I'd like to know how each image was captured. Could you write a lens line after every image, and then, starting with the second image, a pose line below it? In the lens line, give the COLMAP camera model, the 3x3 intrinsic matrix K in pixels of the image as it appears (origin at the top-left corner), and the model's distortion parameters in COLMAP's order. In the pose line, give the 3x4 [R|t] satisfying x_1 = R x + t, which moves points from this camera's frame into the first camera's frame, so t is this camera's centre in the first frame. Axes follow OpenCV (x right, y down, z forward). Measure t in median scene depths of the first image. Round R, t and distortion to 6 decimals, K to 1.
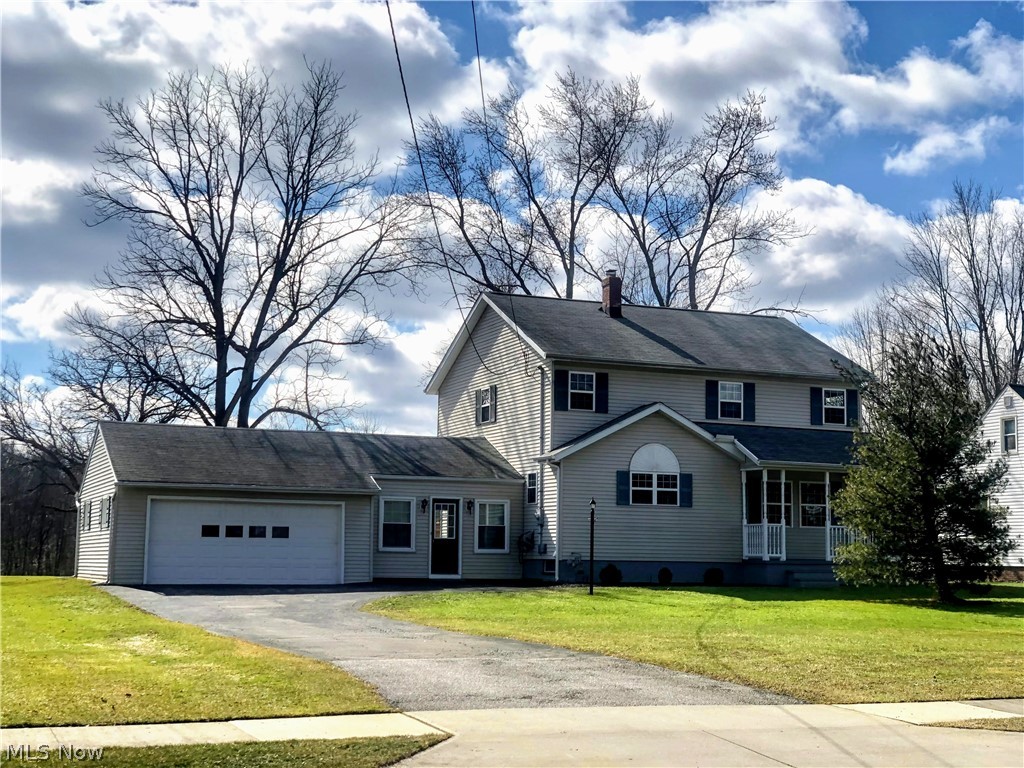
lens RADIAL K [[1558.2, 0, 512.0], [0, 1558.2, 384.0], [0, 0, 1]] dist [-0.394210, 3.858949]
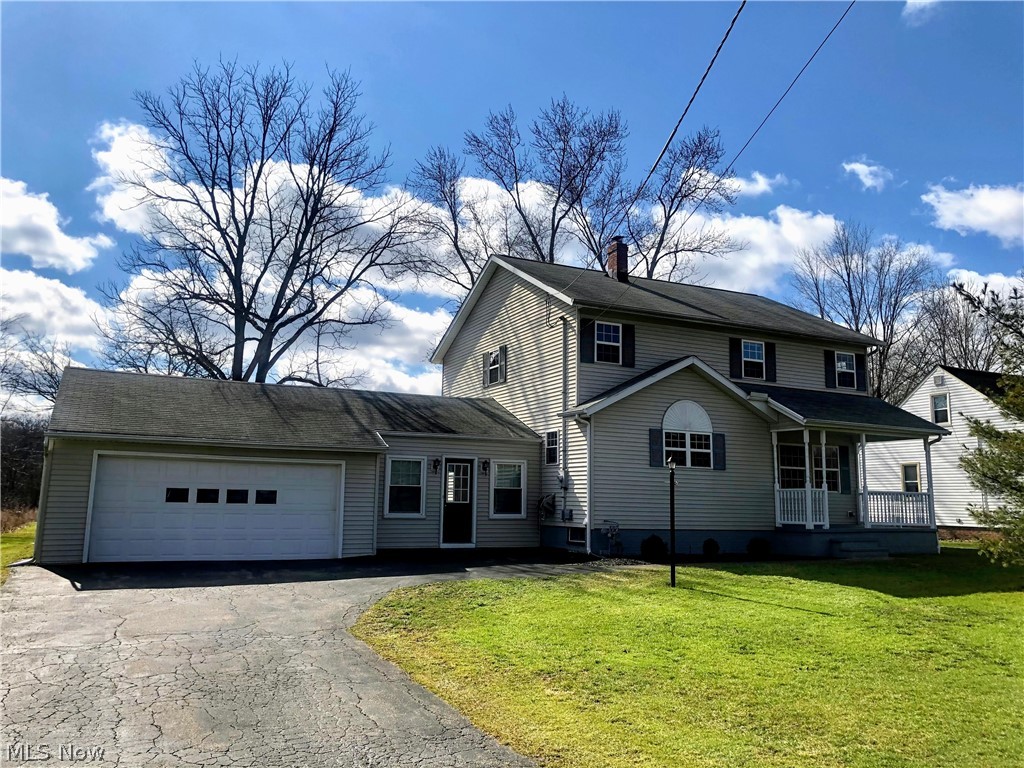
lens RADIAL K [[814.8, 0, 512.0], [0, 814.8, 384.0], [0, 0, 1]] dist [-0.007600, -0.004000]
pose [[0.997512, 0.013280, 0.069241, -0.045661], [-0.011096, 0.999432, -0.031832, 0.045114], [-0.069625, 0.030985, 0.997092, 0.520897]]
